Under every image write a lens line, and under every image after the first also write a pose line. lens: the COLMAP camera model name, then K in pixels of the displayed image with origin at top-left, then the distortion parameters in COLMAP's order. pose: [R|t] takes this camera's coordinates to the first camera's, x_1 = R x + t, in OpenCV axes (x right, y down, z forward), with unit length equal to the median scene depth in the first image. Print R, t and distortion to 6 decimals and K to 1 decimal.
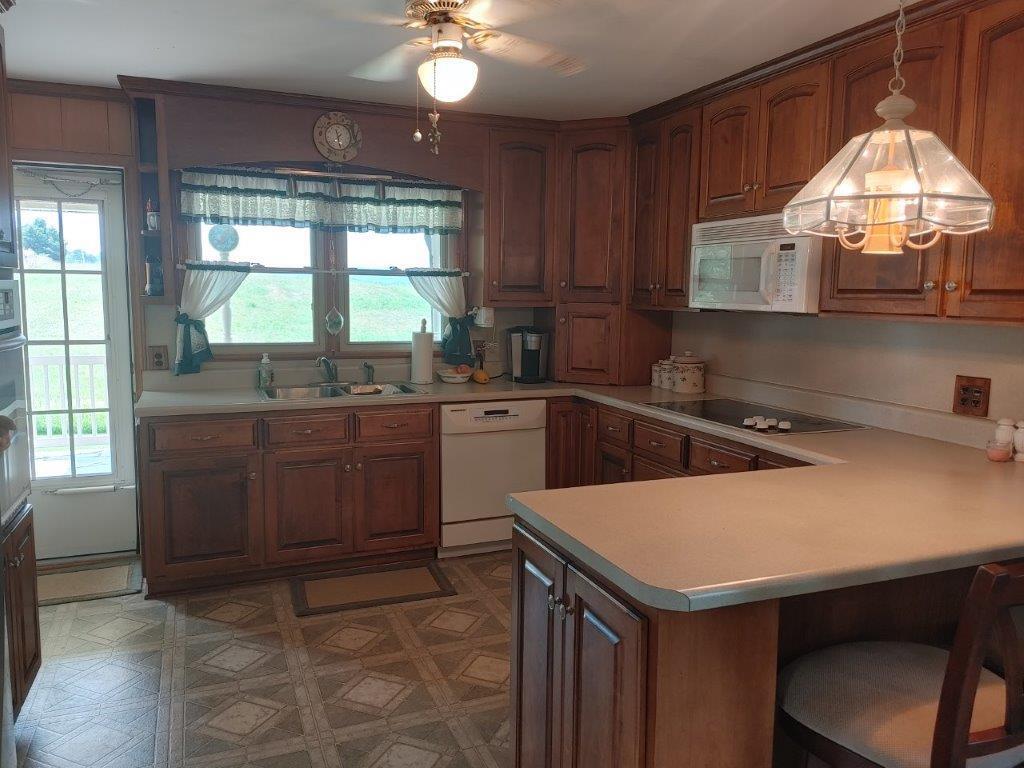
lens RADIAL K [[771.7, 0, 512.2], [0, 771.7, 384.1], [0, 0, 1]] dist [0.046136, -0.049759]
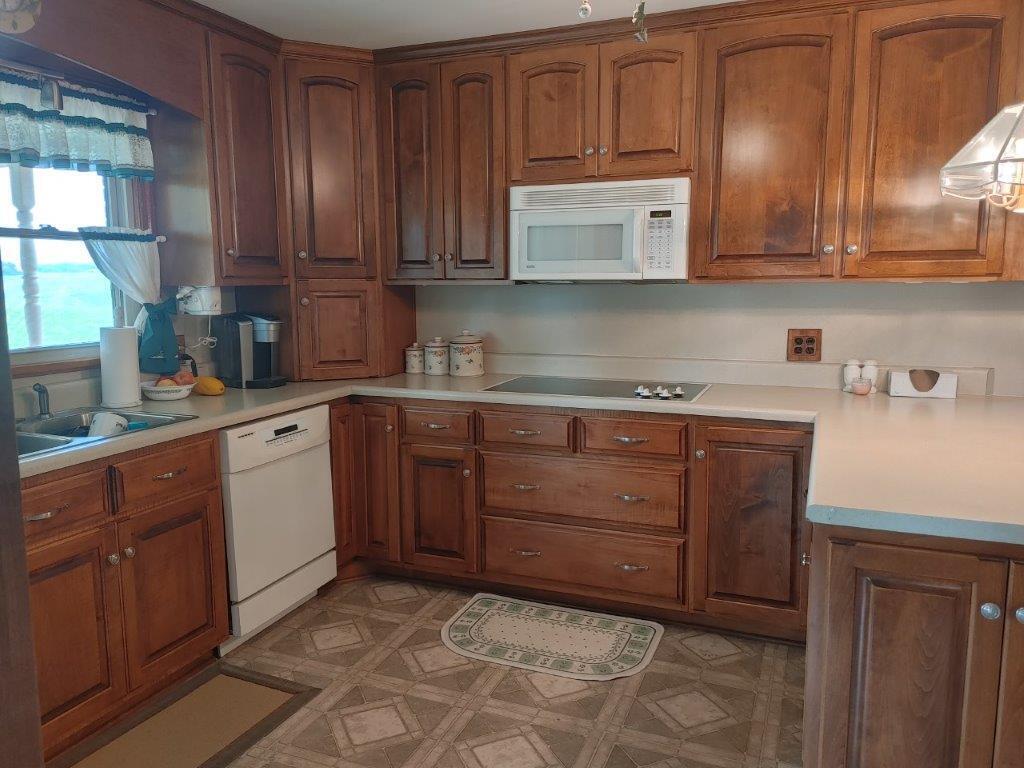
lens RADIAL K [[771.7, 0, 509.3], [0, 771.7, 383.0], [0, 0, 1]] dist [0.046136, -0.049759]
pose [[0.686687, -0.112954, 0.718124, -0.398137], [0.100306, 0.993128, 0.060294, -0.030412], [-0.719999, 0.030629, 0.693298, 0.345622]]
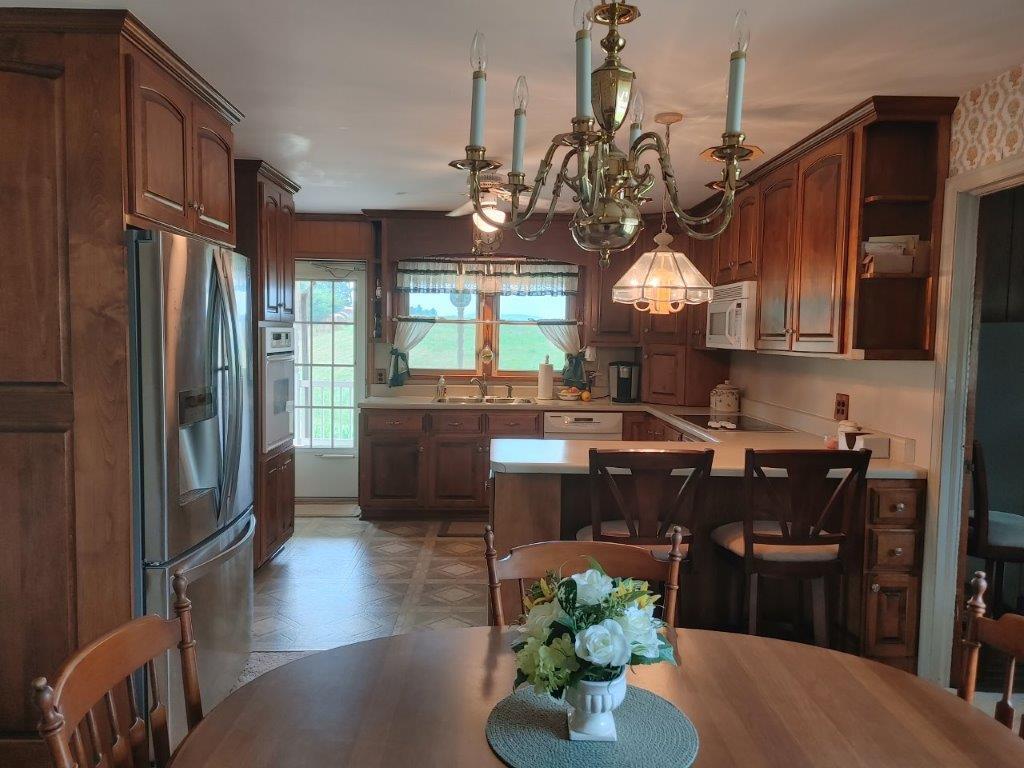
lens RADIAL K [[771.7, 0, 514.2], [0, 771.7, 390.7], [0, 0, 1]] dist [0.046136, -0.049759]
pose [[0.935738, 0.029101, -0.351492, 0.364336], [-0.047646, 0.997885, -0.044225, 0.053219], [0.349462, 0.058130, 0.935146, -0.392048]]
